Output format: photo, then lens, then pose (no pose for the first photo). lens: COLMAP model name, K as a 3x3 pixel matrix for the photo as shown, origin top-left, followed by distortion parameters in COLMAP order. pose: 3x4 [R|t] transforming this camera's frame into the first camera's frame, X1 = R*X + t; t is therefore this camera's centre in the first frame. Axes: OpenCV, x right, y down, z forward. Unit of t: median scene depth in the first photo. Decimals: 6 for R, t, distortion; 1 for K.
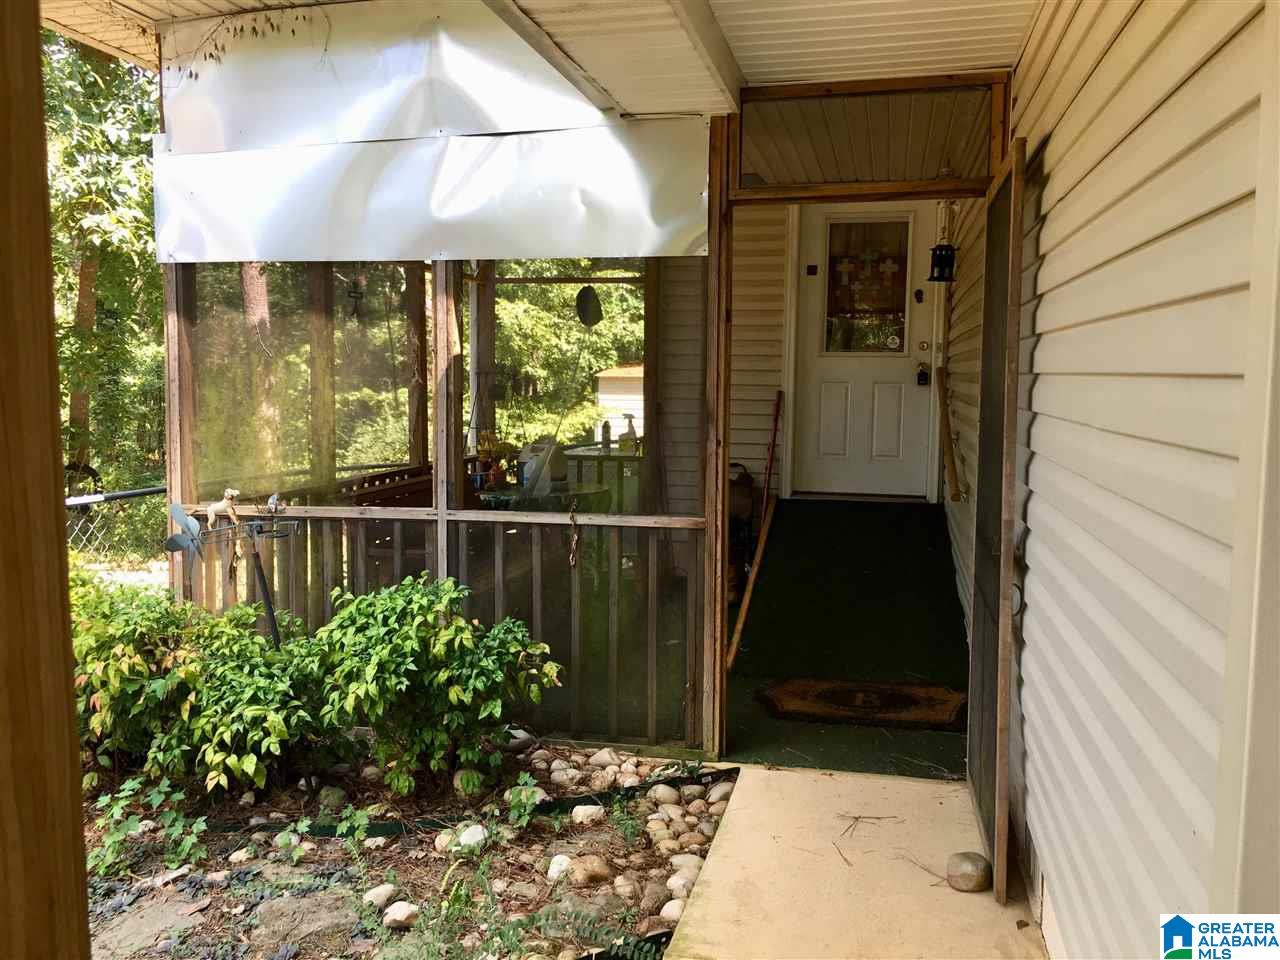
lens RADIAL K [[1089.6, 0, 639.2], [0, 1089.6, 477.8], [0, 0, 1]] dist [0.055524, -0.050449]
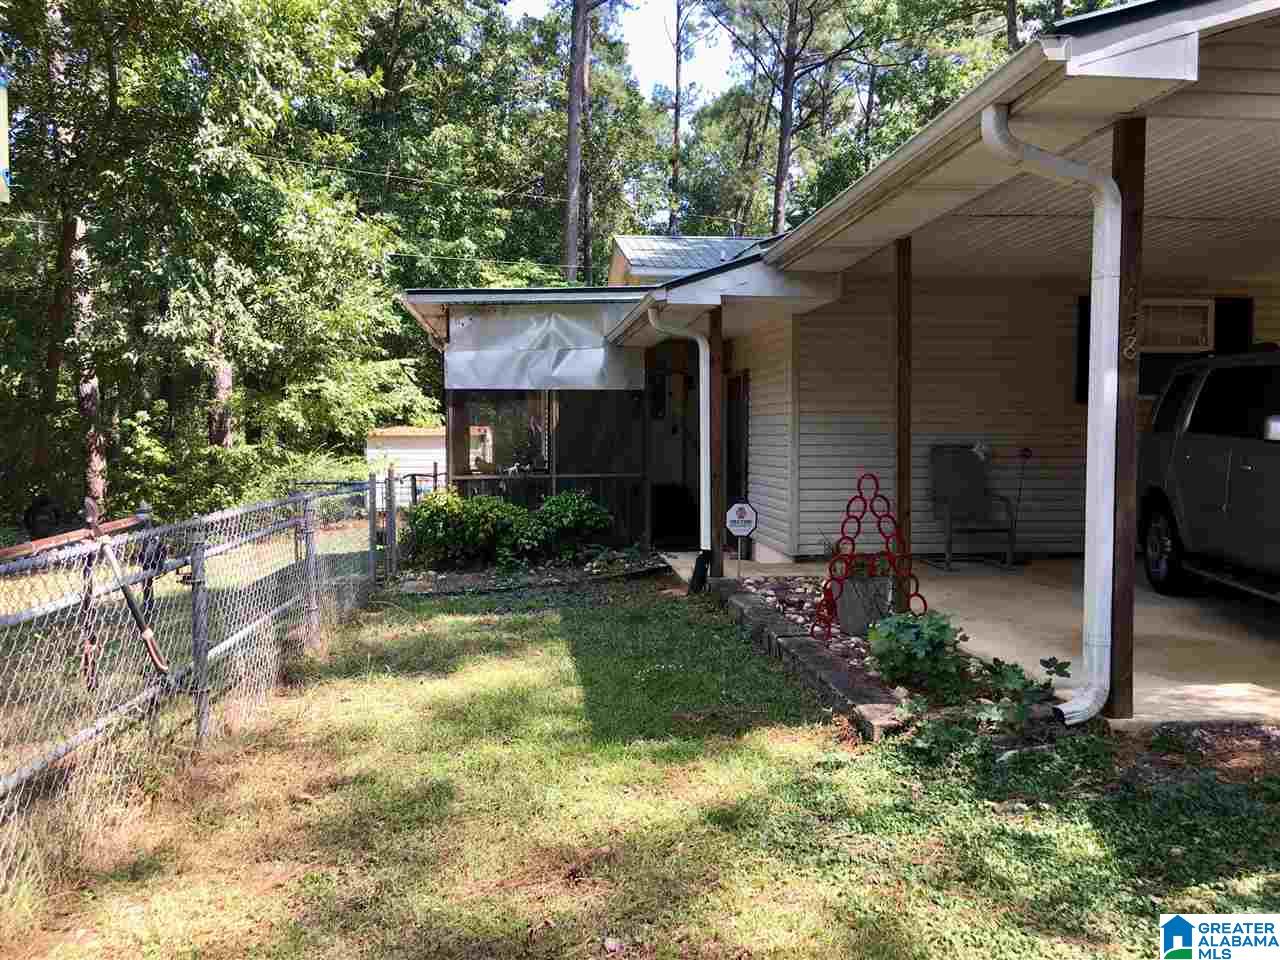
lens RADIAL K [[1089.6, 0, 639.7], [0, 1089.6, 480.4], [0, 0, 1]] dist [0.055524, -0.050449]
pose [[0.946296, -0.021733, 0.322570, -0.187657], [0.038719, 0.998175, -0.046338, 0.039303], [-0.320974, 0.056339, 0.945411, -0.380310]]
